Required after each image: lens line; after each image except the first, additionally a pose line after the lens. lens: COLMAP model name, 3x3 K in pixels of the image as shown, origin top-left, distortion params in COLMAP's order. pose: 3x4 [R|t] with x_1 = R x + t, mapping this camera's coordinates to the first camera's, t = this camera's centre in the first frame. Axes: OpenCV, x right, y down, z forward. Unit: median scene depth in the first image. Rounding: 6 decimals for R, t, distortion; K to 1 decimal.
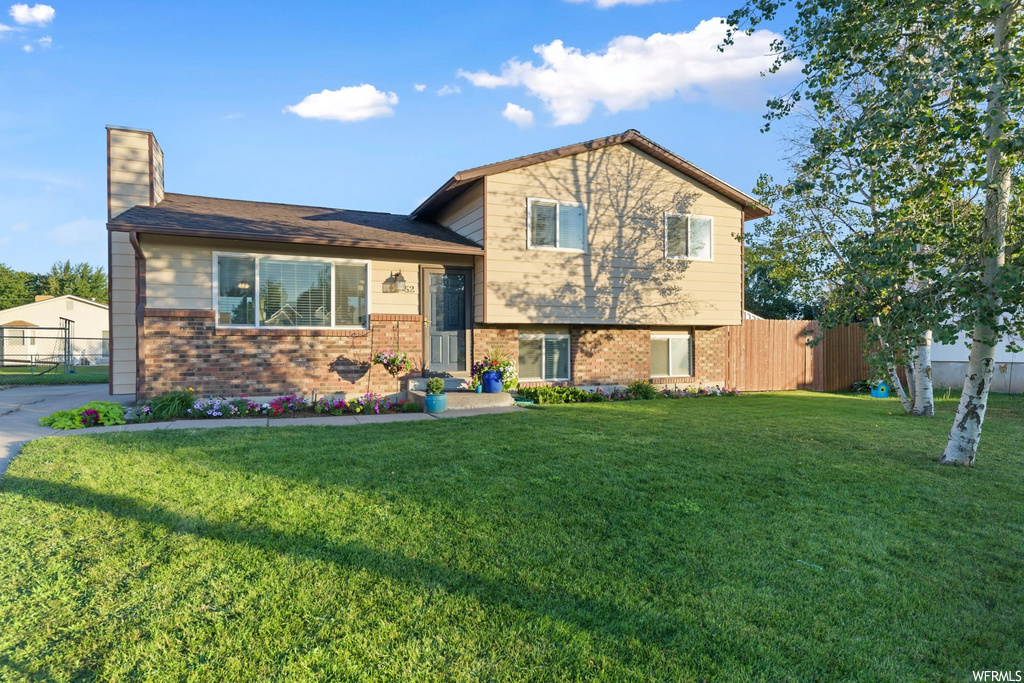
lens RADIAL K [[608.1, 0, 513.3], [0, 608.1, 339.2], [0, 0, 1]] dist [0.008057, 0.004075]
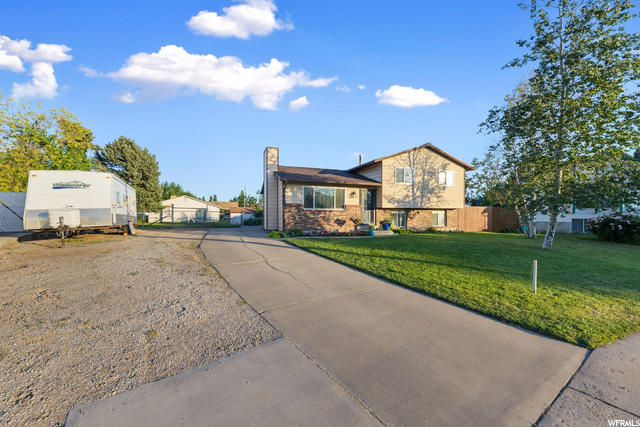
lens RADIAL K [[258.9, 0, 318.0], [0, 258.9, 213.9], [0, 0, 1]] dist [-0.001192, -0.000115]
pose [[0.996878, 0.003922, -0.078860, -0.263713], [-0.003573, 0.999983, 0.004562, -0.000487], [0.078876, -0.004266, 0.996875, -0.332703]]
